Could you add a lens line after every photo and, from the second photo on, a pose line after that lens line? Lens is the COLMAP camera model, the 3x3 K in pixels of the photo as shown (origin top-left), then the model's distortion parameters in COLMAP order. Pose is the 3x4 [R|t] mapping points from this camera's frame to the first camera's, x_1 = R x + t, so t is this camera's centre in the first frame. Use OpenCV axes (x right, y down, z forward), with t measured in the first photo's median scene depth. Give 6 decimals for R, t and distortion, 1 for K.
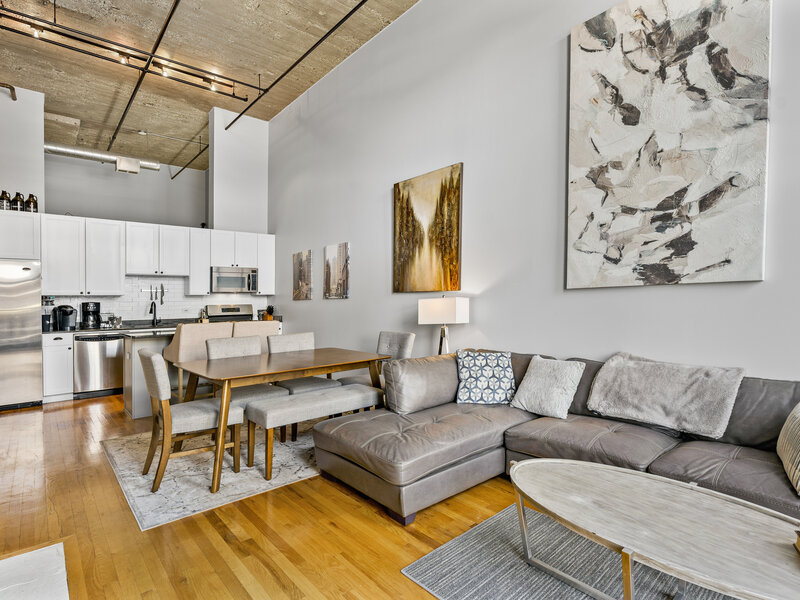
lens RADIAL K [[422.5, 0, 415.7], [0, 422.5, 294.4], [0, 0, 1]] dist [-0.000066, 0.000454]
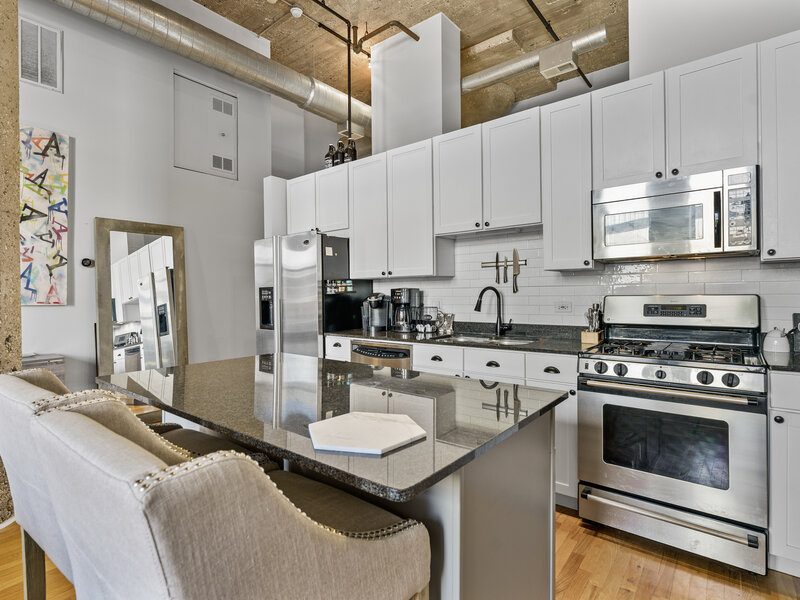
lens RADIAL K [[421.8, 0, 396.4], [0, 421.8, 279.5], [0, 0, 1]] dist [0.001198, -0.000175]
pose [[0.152201, -0.019029, -0.988166, -0.165569], [0.025500, 0.999557, -0.015321, 0.014426], [0.988021, -0.022866, 0.152618, 0.874289]]
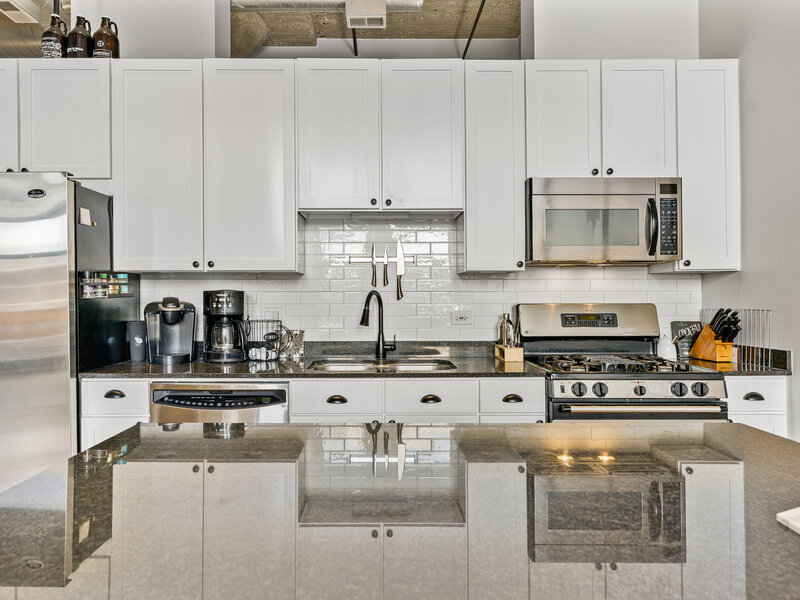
lens RADIAL K [[539.3, 0, 377.4], [0, 539.3, 284.4], [0, 0, 1]] dist [-0.000236, 0.001175]
pose [[0.745649, -0.003712, -0.666329, -0.344824], [0.000154, 0.999985, -0.005399, 0.015299], [0.666339, 0.003923, 0.745638, 0.716105]]
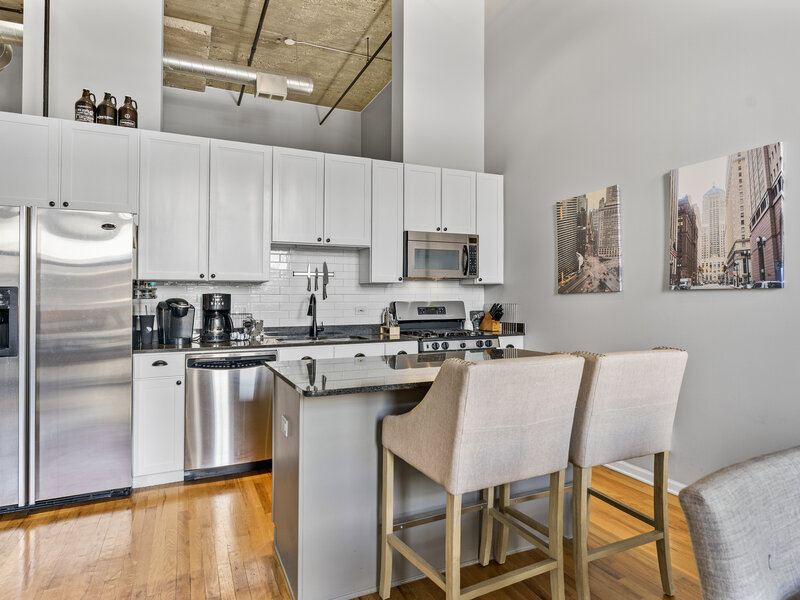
lens RADIAL K [[474.5, 0, 401.5], [0, 474.5, 279.7], [0, 0, 1]] dist [-0.003582, -0.000455]
pose [[0.954466, -0.000936, -0.298317, -0.346148], [-0.005703, 0.999755, -0.021384, 0.012101], [0.298264, 0.022112, 0.954227, 0.470300]]
